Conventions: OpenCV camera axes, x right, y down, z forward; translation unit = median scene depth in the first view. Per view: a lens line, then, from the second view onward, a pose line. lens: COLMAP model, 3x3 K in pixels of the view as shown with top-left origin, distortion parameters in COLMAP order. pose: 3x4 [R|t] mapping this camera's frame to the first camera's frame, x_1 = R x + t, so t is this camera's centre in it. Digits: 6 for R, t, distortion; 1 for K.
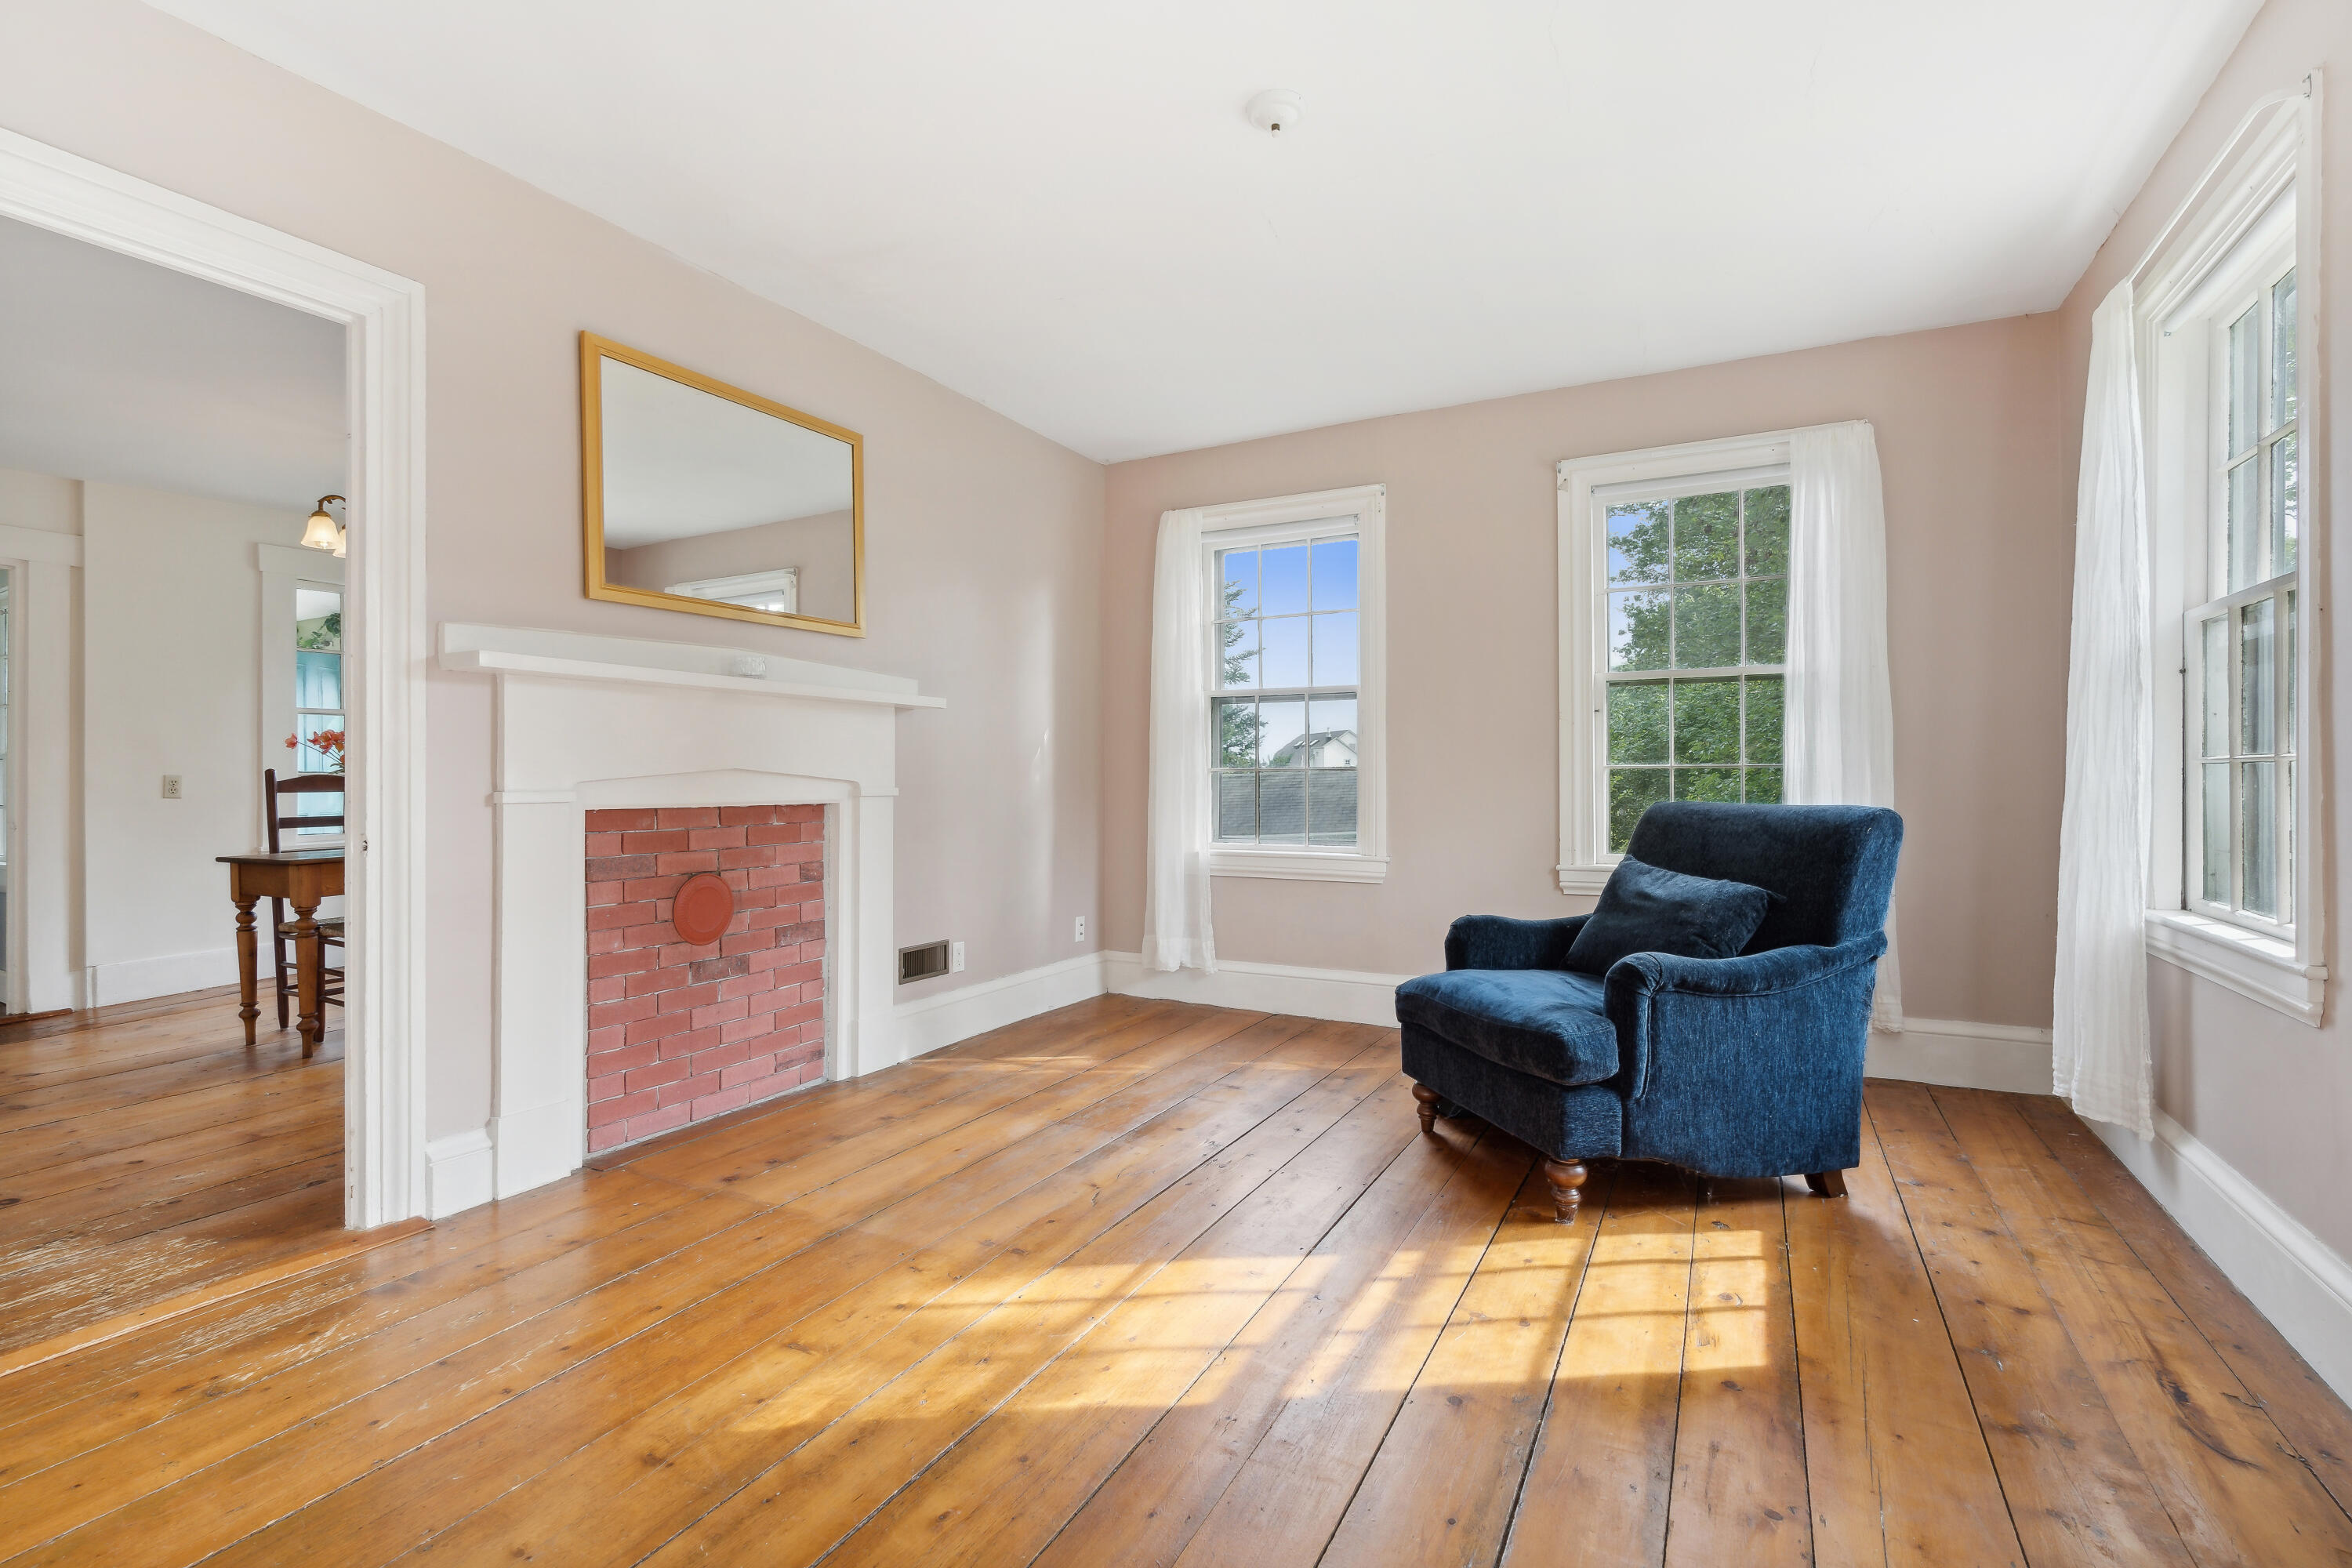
lens RADIAL K [[1077.3, 0, 1170.4], [0, 1077.3, 779.1], [0, 0, 1]] dist [-0.004640, 0.003312]
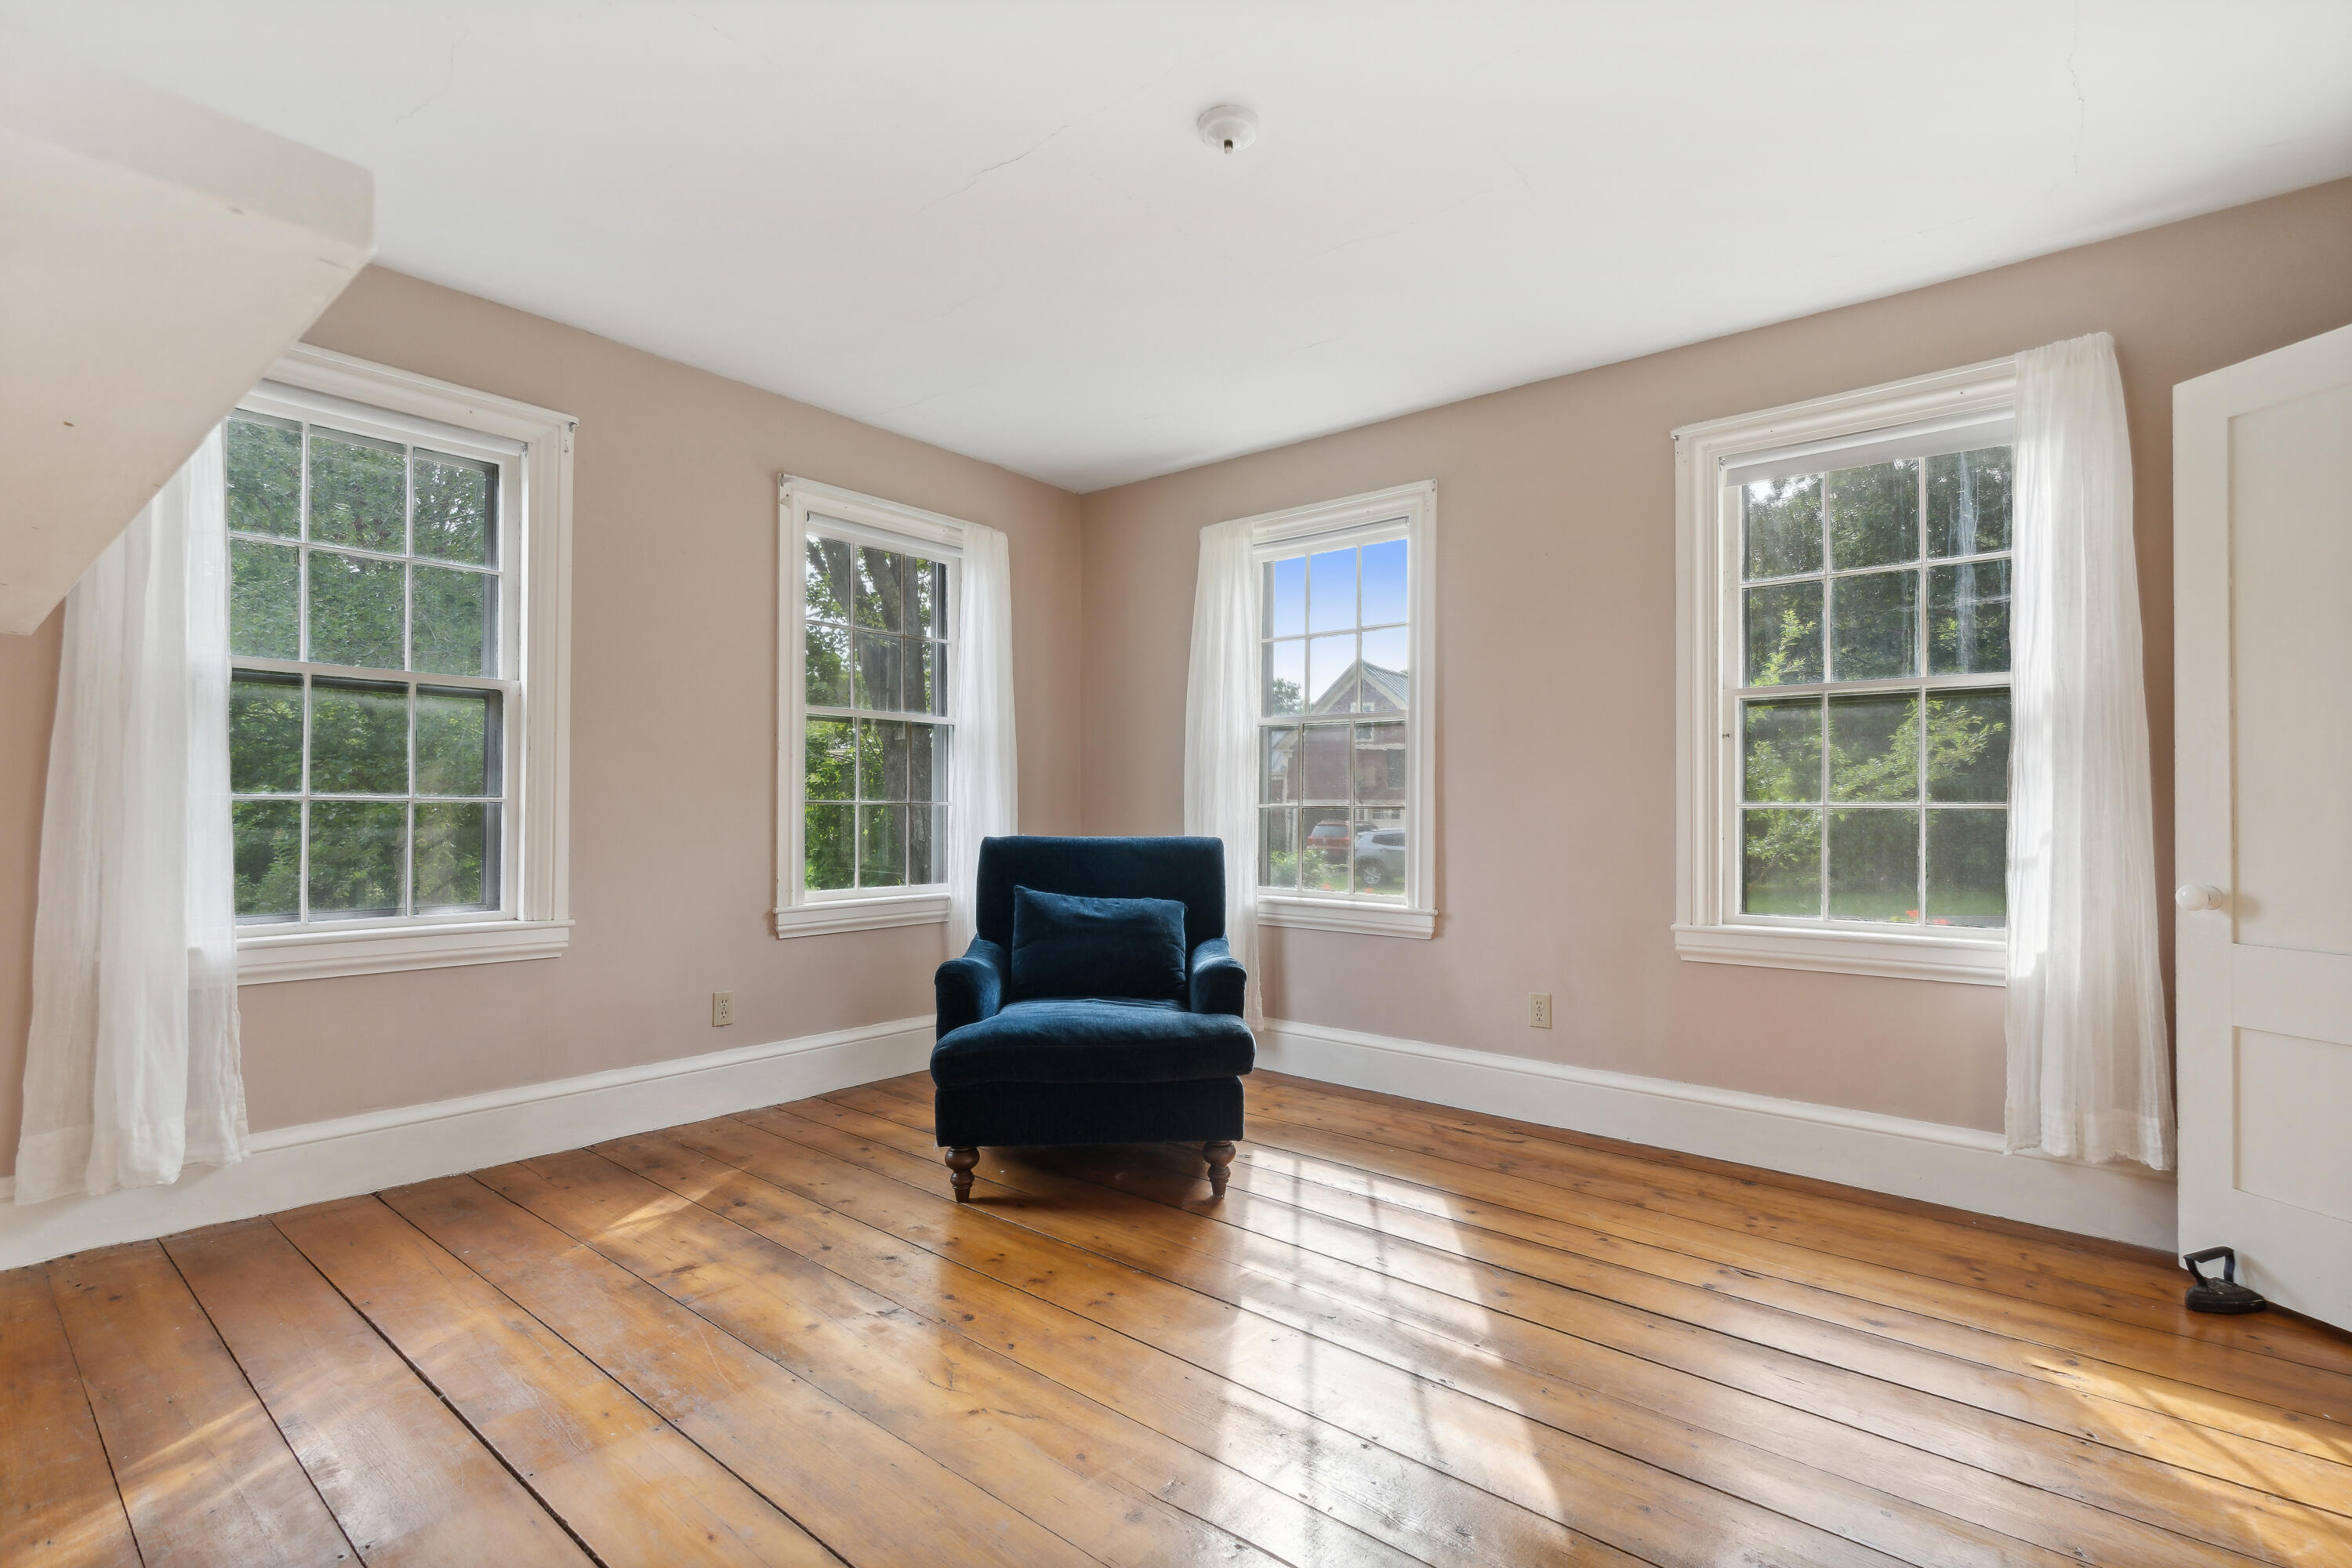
lens RADIAL K [[1077.3, 0, 1158.9], [0, 1077.3, 793.2], [0, 0, 1]] dist [-0.004640, 0.003312]
pose [[0.201106, 0.018315, 0.979398, -0.528706], [-0.007520, 0.999825, -0.017152, -0.005989], [-0.979541, -0.003916, 0.201208, 0.541094]]
